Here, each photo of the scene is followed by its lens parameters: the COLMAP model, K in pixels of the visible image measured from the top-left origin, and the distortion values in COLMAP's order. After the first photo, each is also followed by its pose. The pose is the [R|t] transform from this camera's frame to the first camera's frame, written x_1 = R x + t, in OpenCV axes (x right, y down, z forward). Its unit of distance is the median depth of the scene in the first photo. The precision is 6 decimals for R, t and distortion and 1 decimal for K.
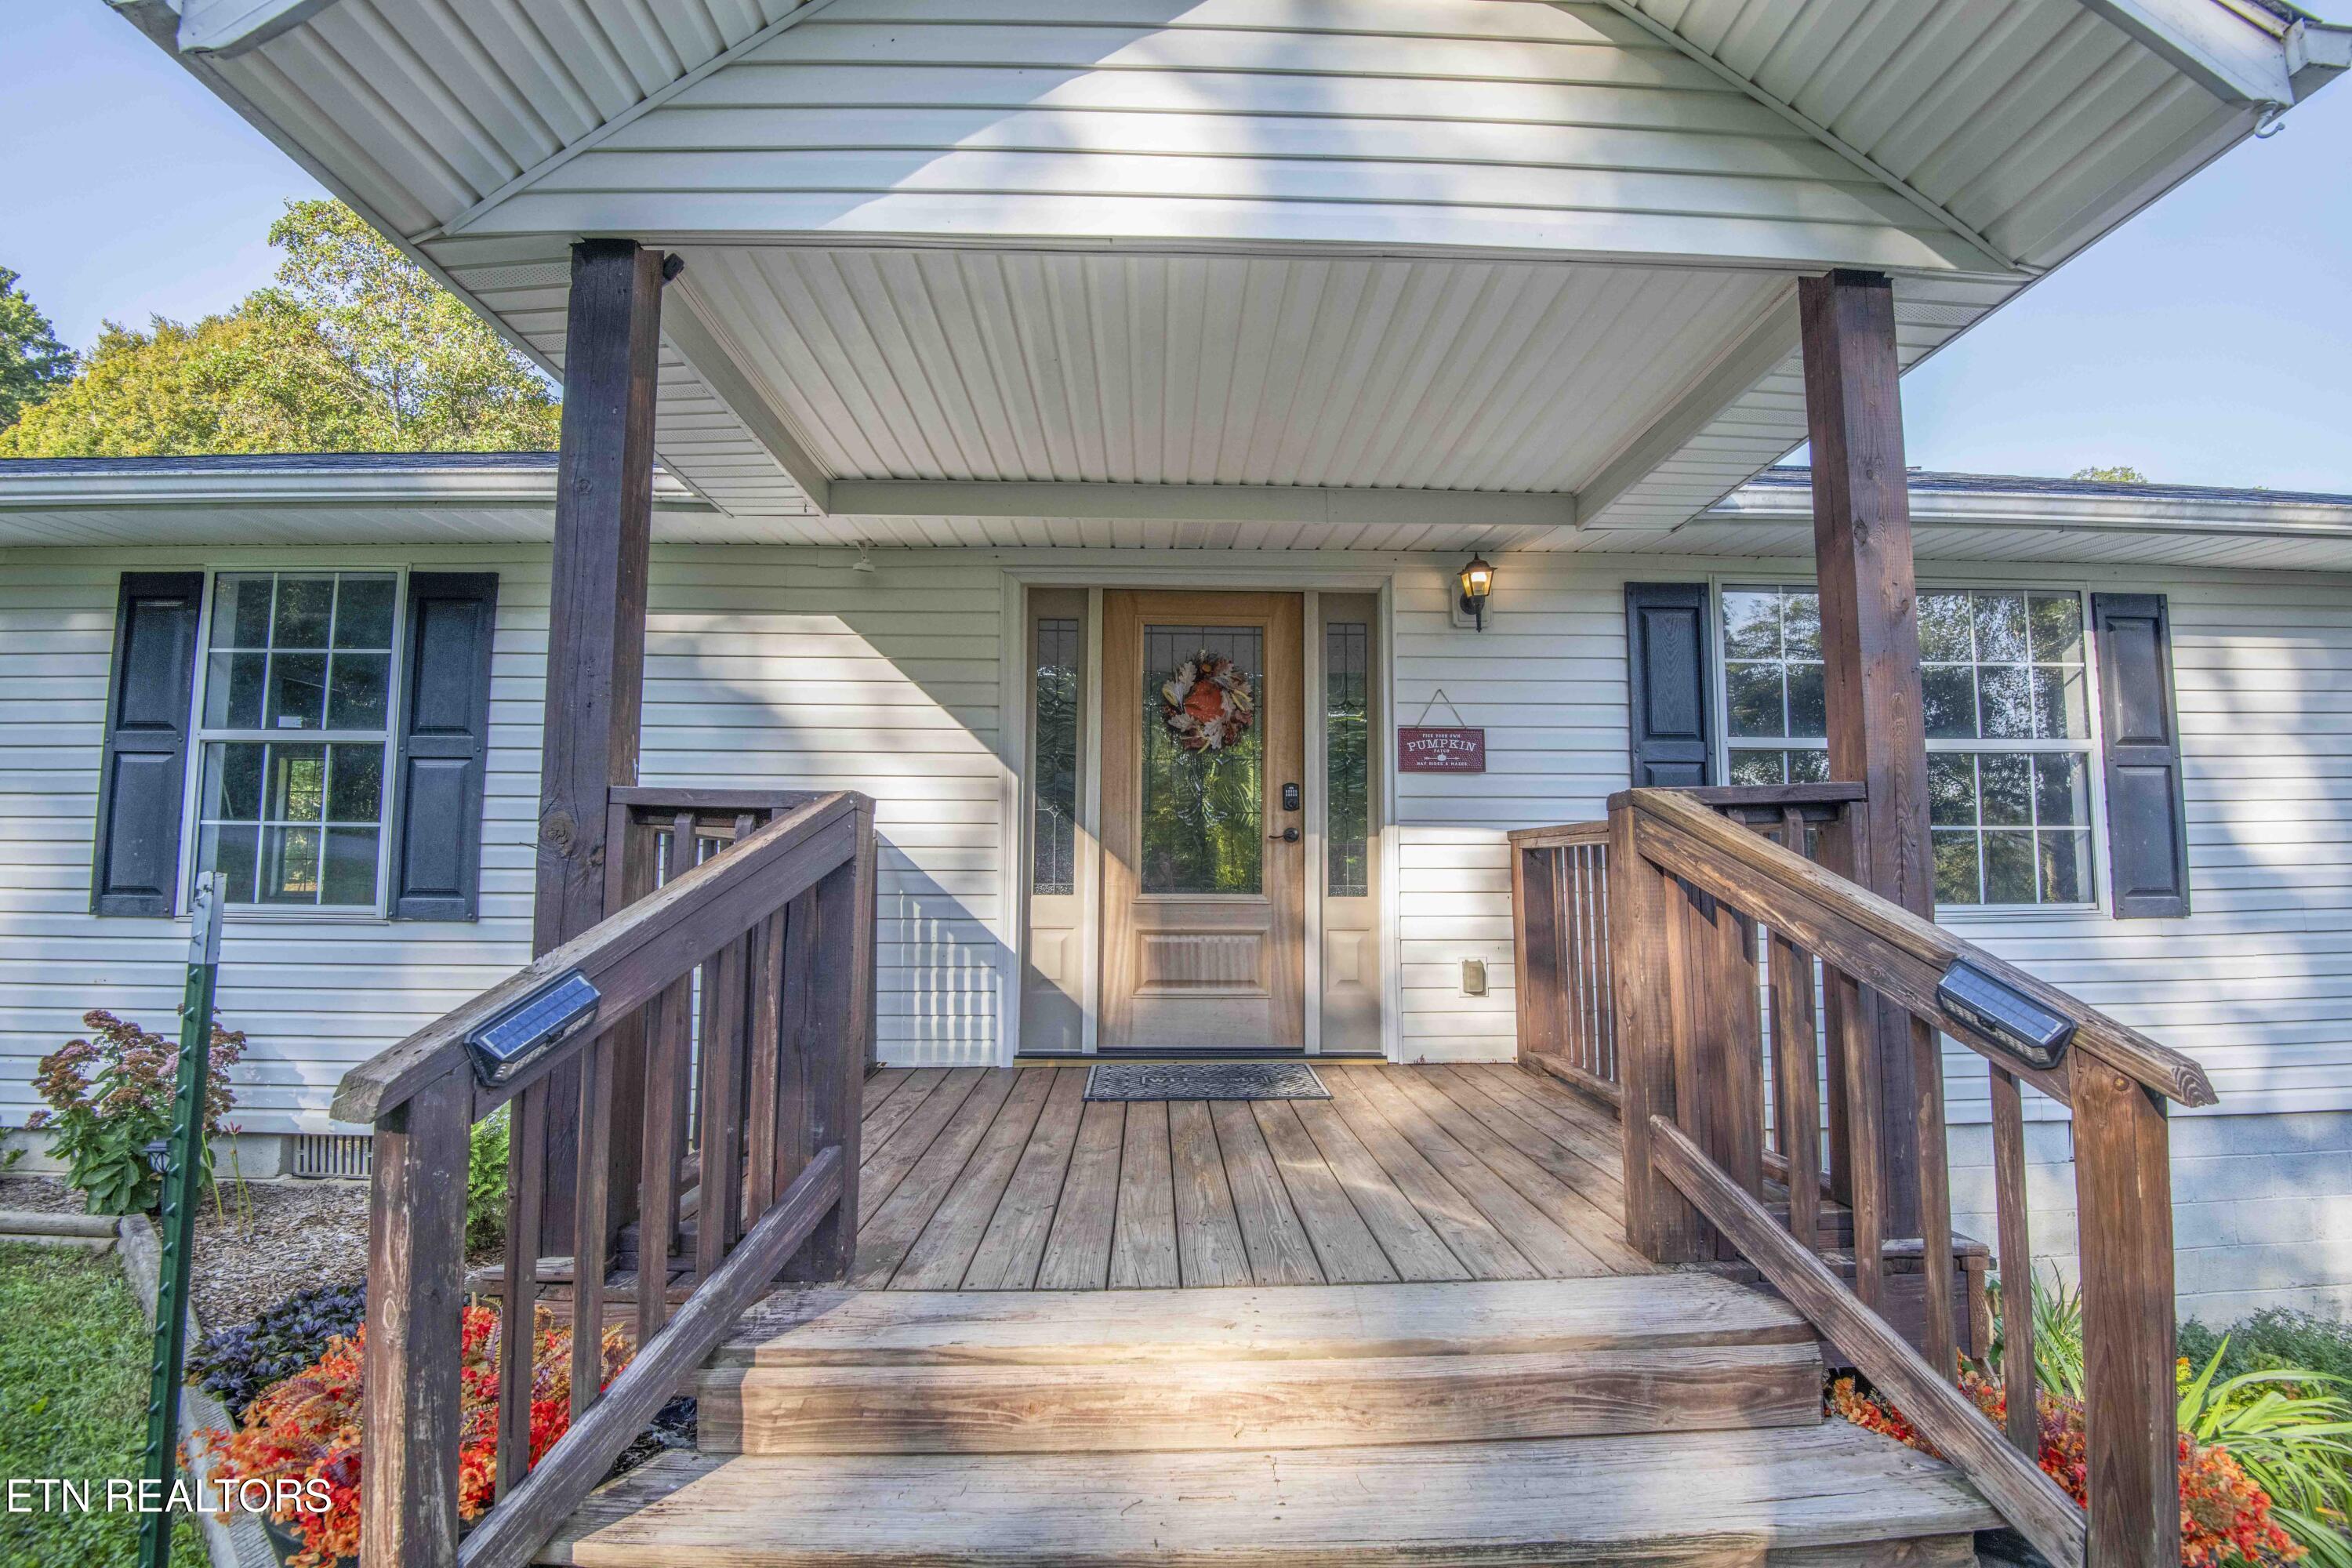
lens RADIAL K [[1091.2, 0, 1188.9], [0, 1091.2, 781.6], [0, 0, 1]] dist [-0.001312, -0.027735]
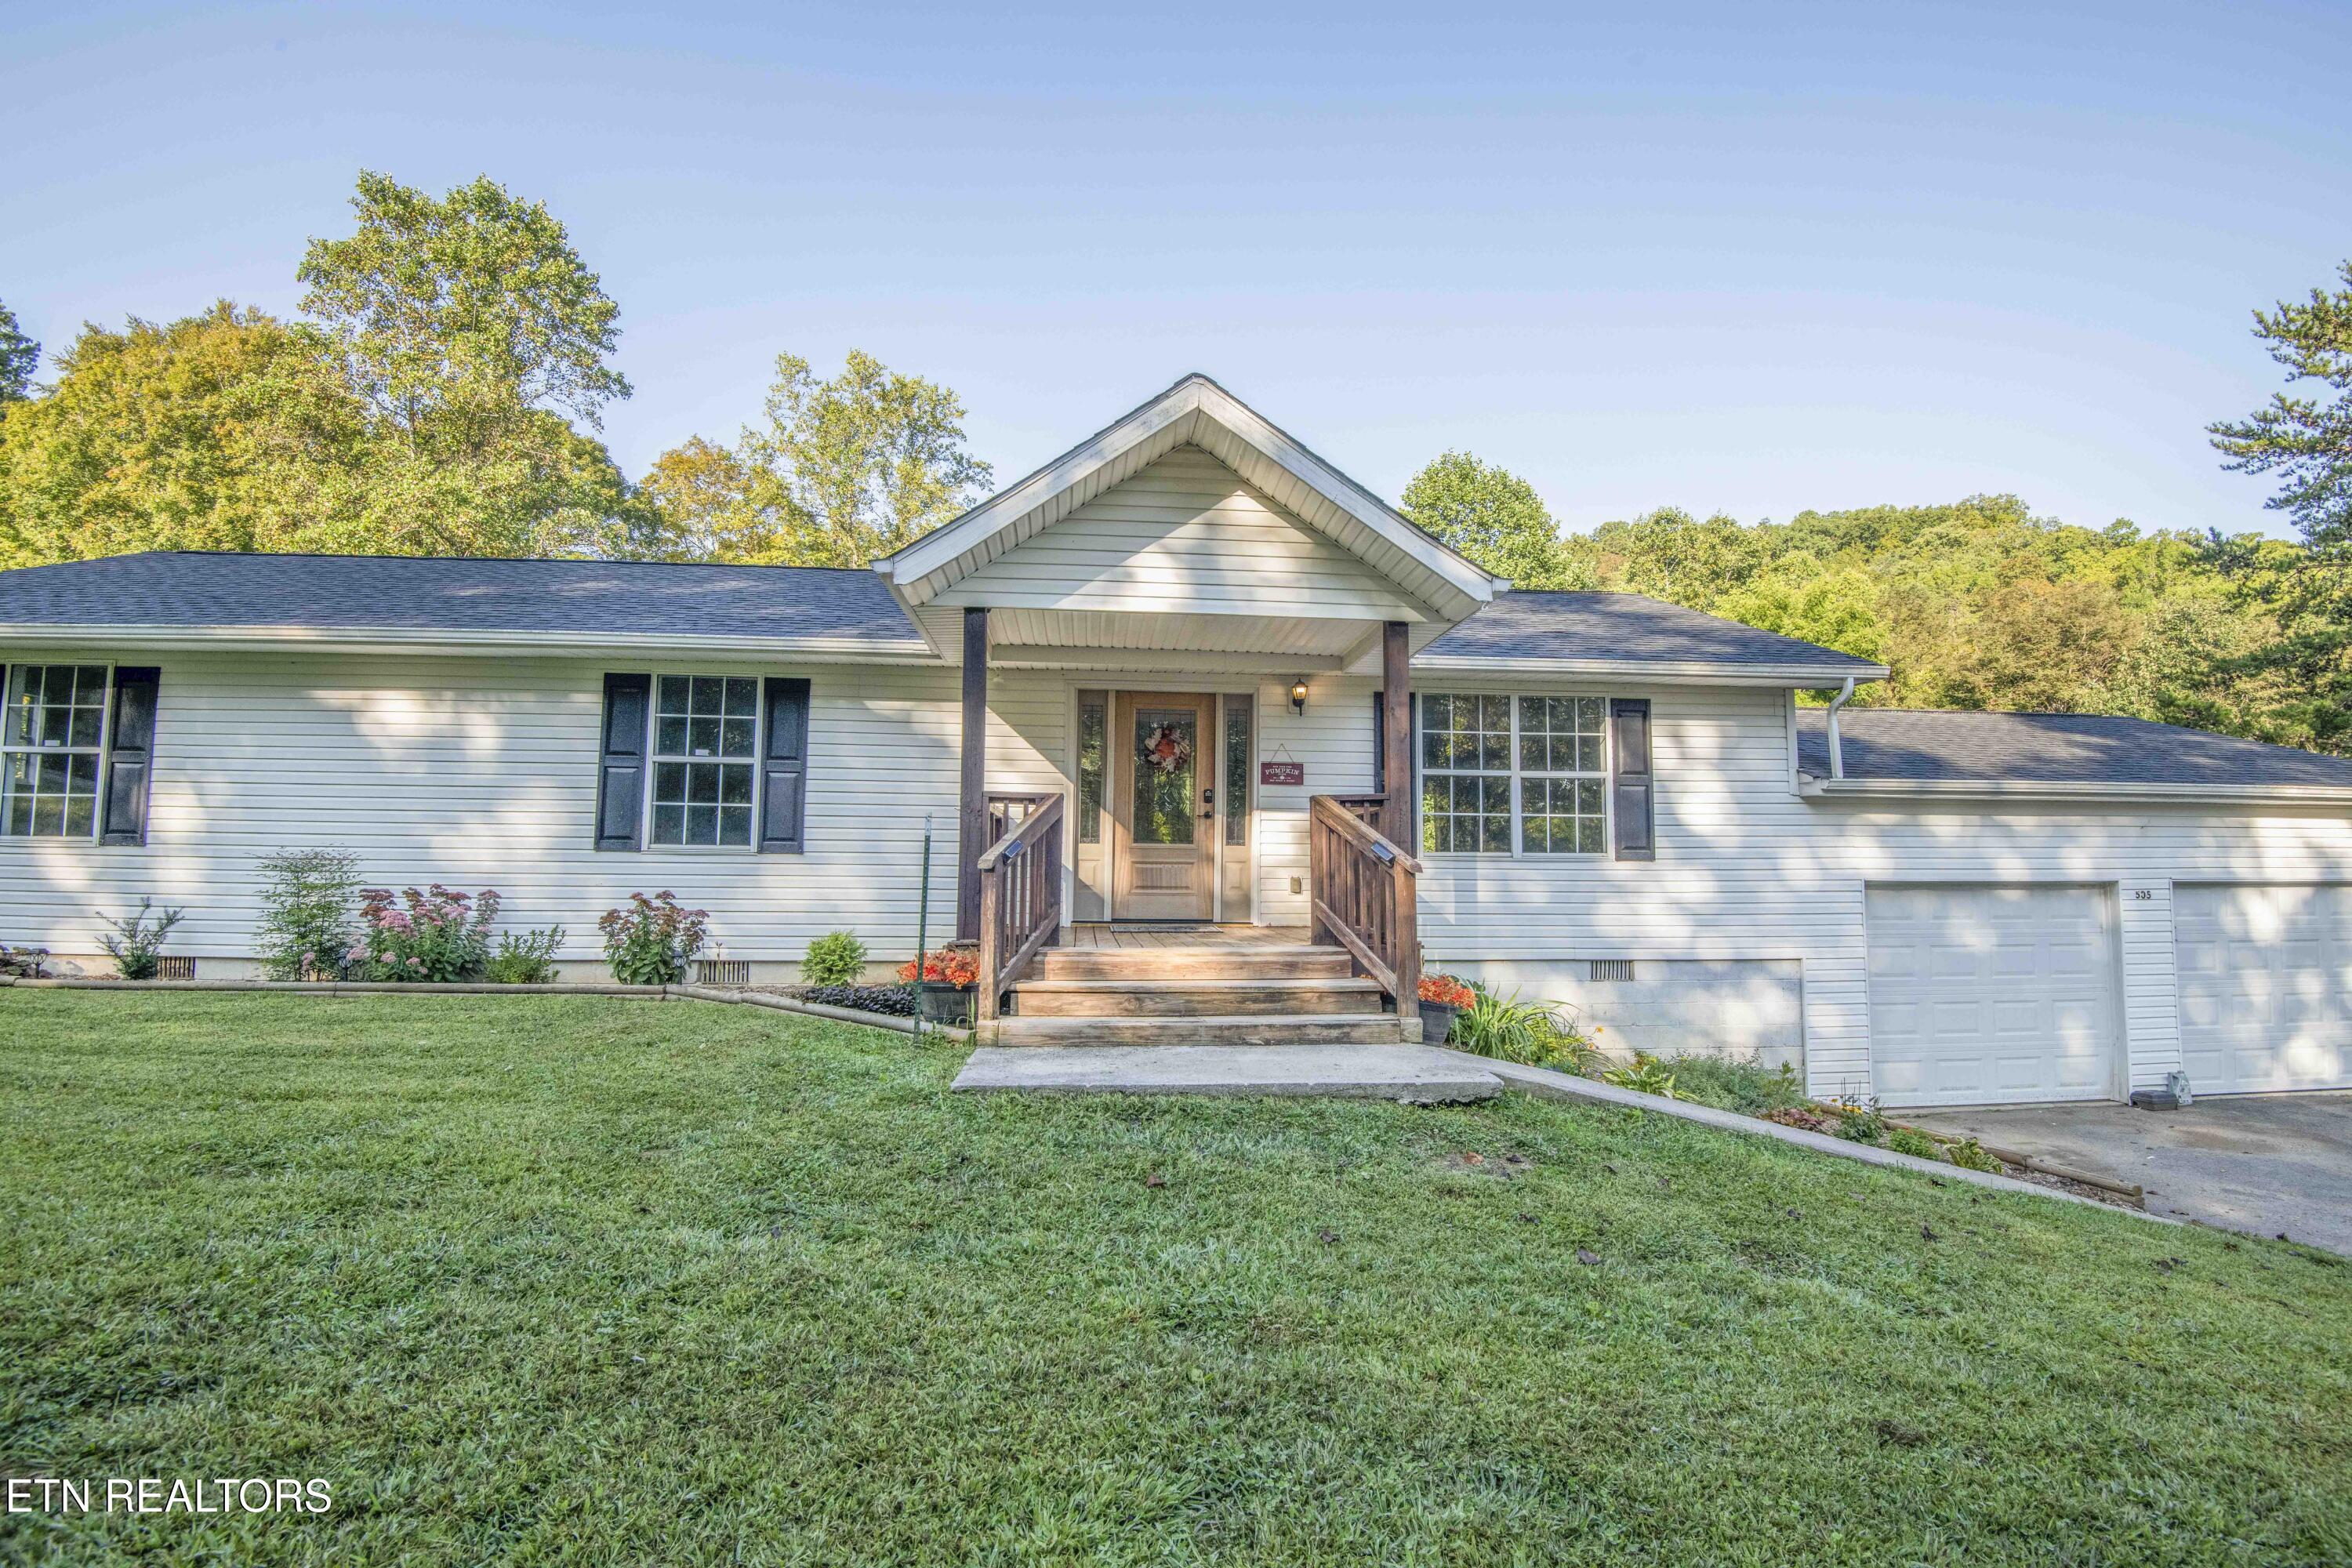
lens RADIAL K [[1091.2, 0, 1188.9], [0, 1091.2, 781.6], [0, 0, 1]] dist [-0.001312, -0.027735]
pose [[0.998112, 0.011414, 0.060345, -0.064898], [-0.011550, 0.999931, 0.001897, -0.016253], [-0.060320, -0.002591, 0.998176, -1.024078]]
